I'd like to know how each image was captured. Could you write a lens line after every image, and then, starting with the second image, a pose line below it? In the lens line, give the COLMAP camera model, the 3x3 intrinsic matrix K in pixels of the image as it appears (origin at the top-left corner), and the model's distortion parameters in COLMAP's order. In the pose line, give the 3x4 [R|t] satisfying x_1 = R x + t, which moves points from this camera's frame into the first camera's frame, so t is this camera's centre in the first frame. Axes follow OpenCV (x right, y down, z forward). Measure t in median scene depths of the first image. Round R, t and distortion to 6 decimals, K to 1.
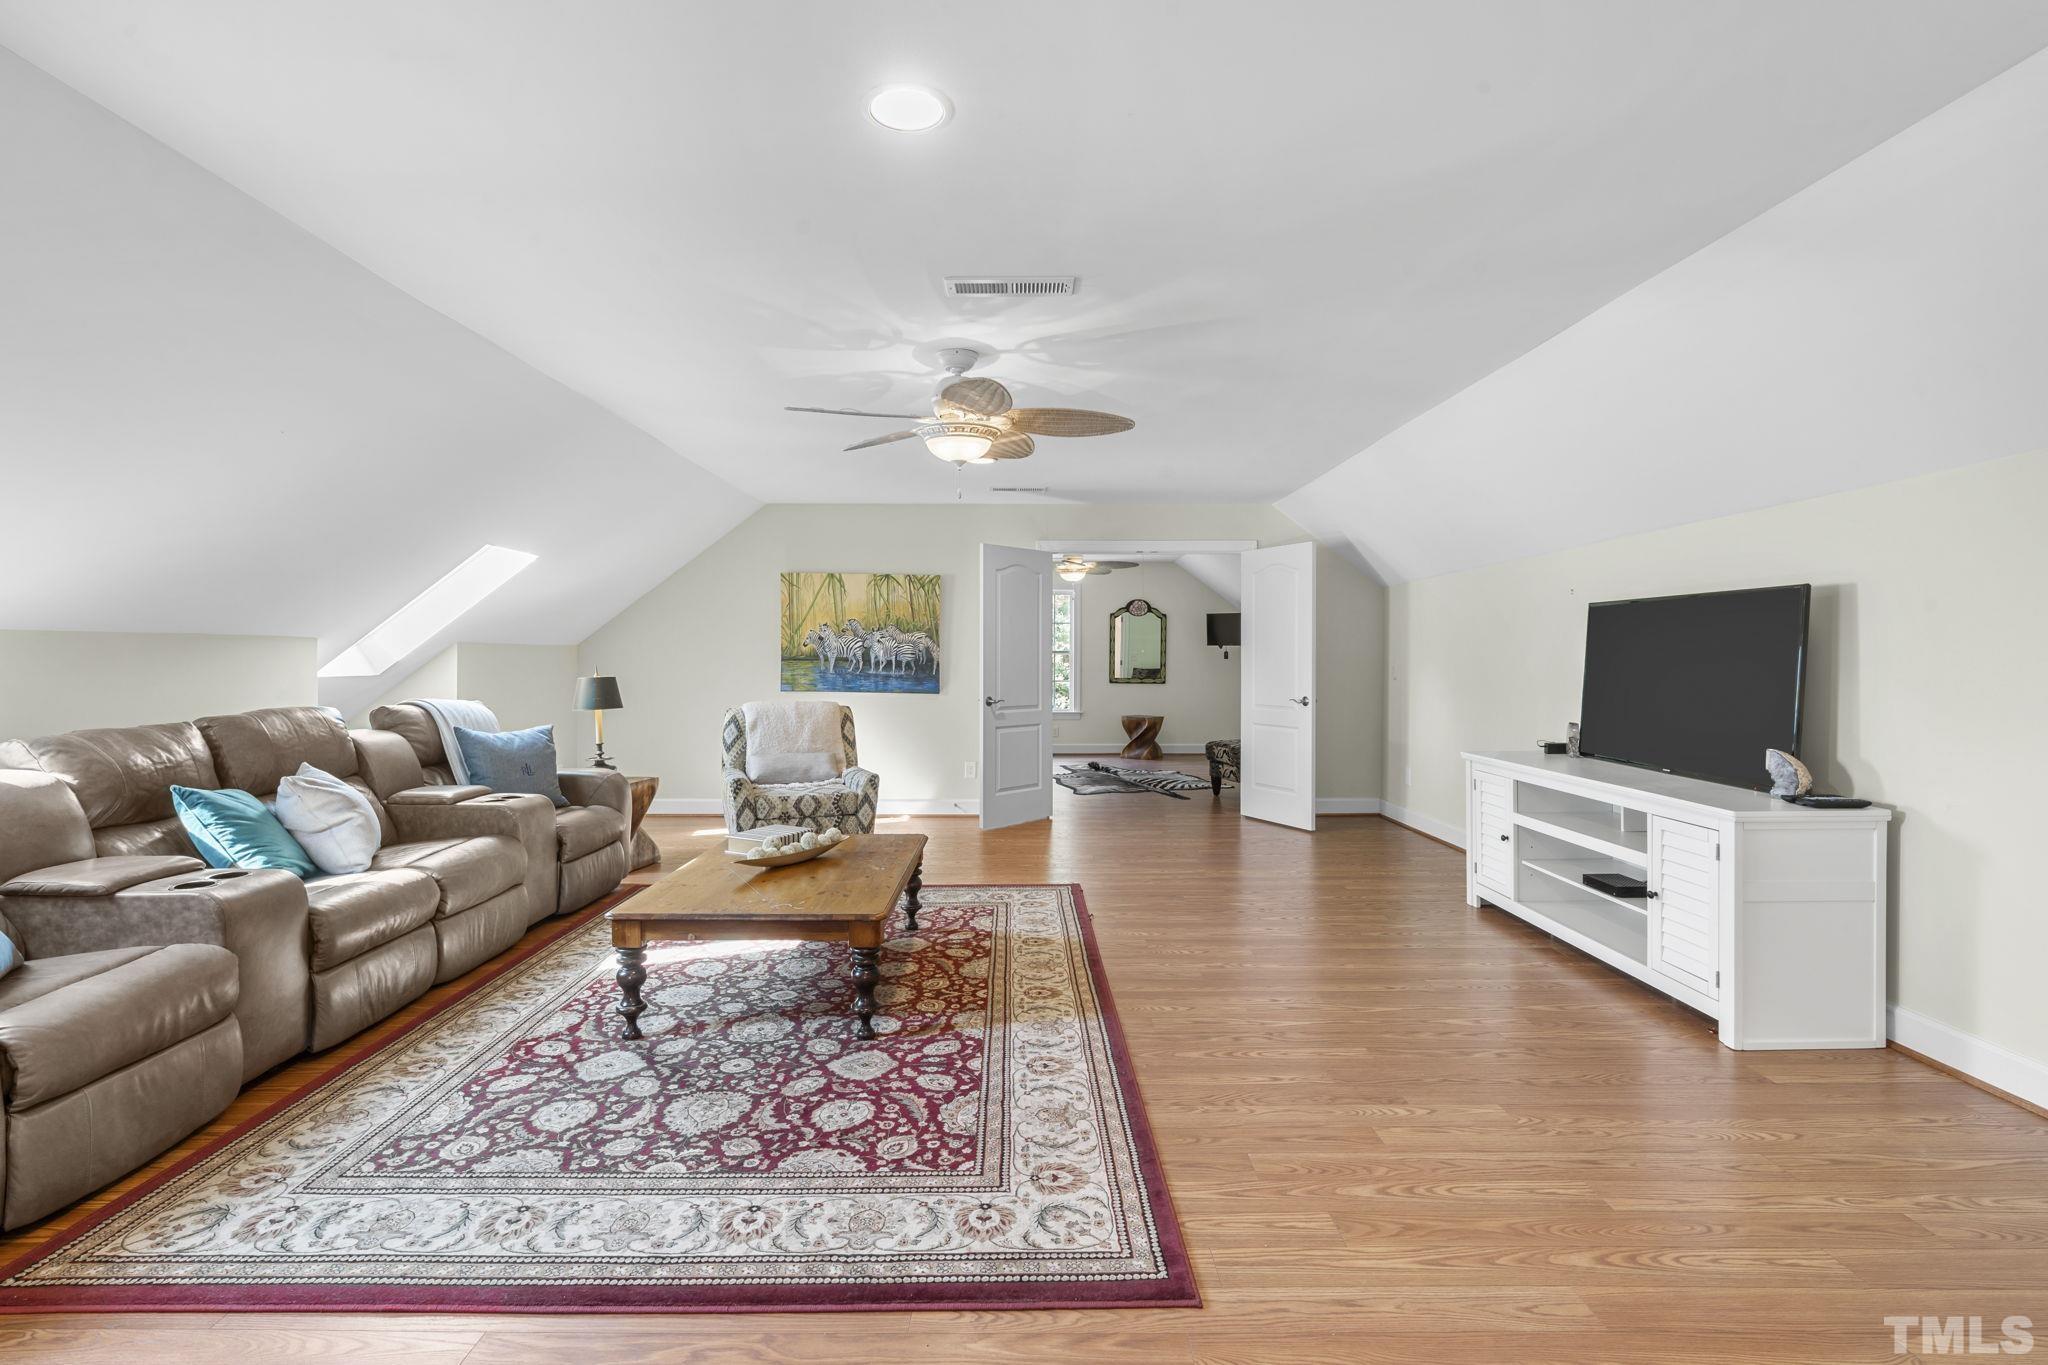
lens RADIAL K [[941.1, 0, 1020.8], [0, 941.1, 670.5], [0, 0, 1]] dist [0.005309, 0.000109]
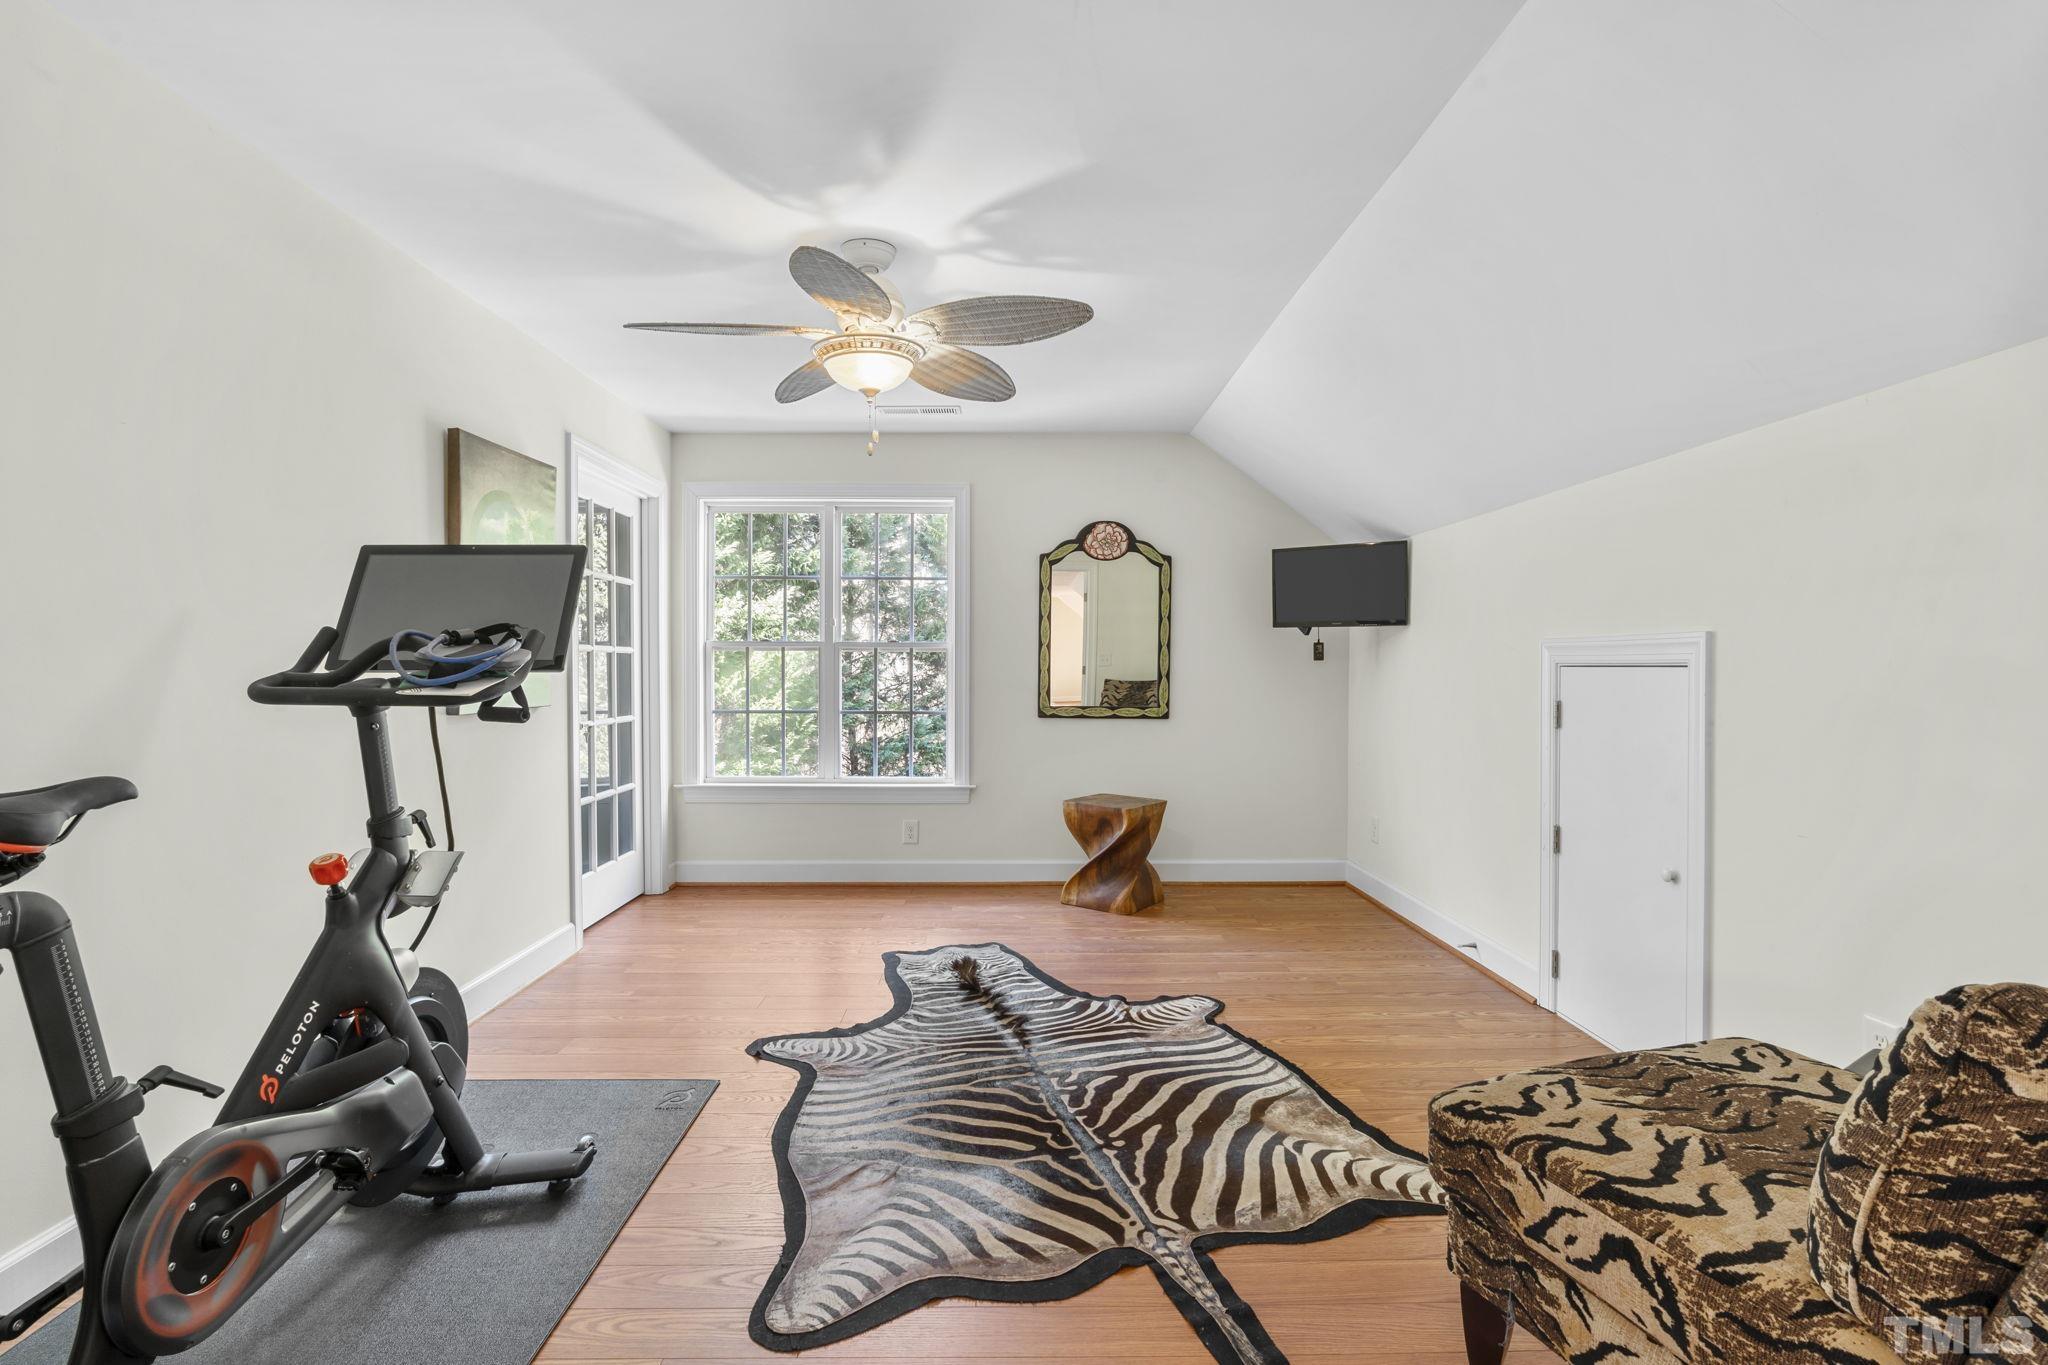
lens RADIAL K [[941.1, 0, 1020.8], [0, 941.1, 670.5], [0, 0, 1]] dist [0.005309, 0.000109]
pose [[0.999927, -0.005381, 0.010801, 0.081838], [0.005433, 0.999974, -0.004804, -0.006292], [-0.010774, 0.004862, 0.999930, 0.576978]]
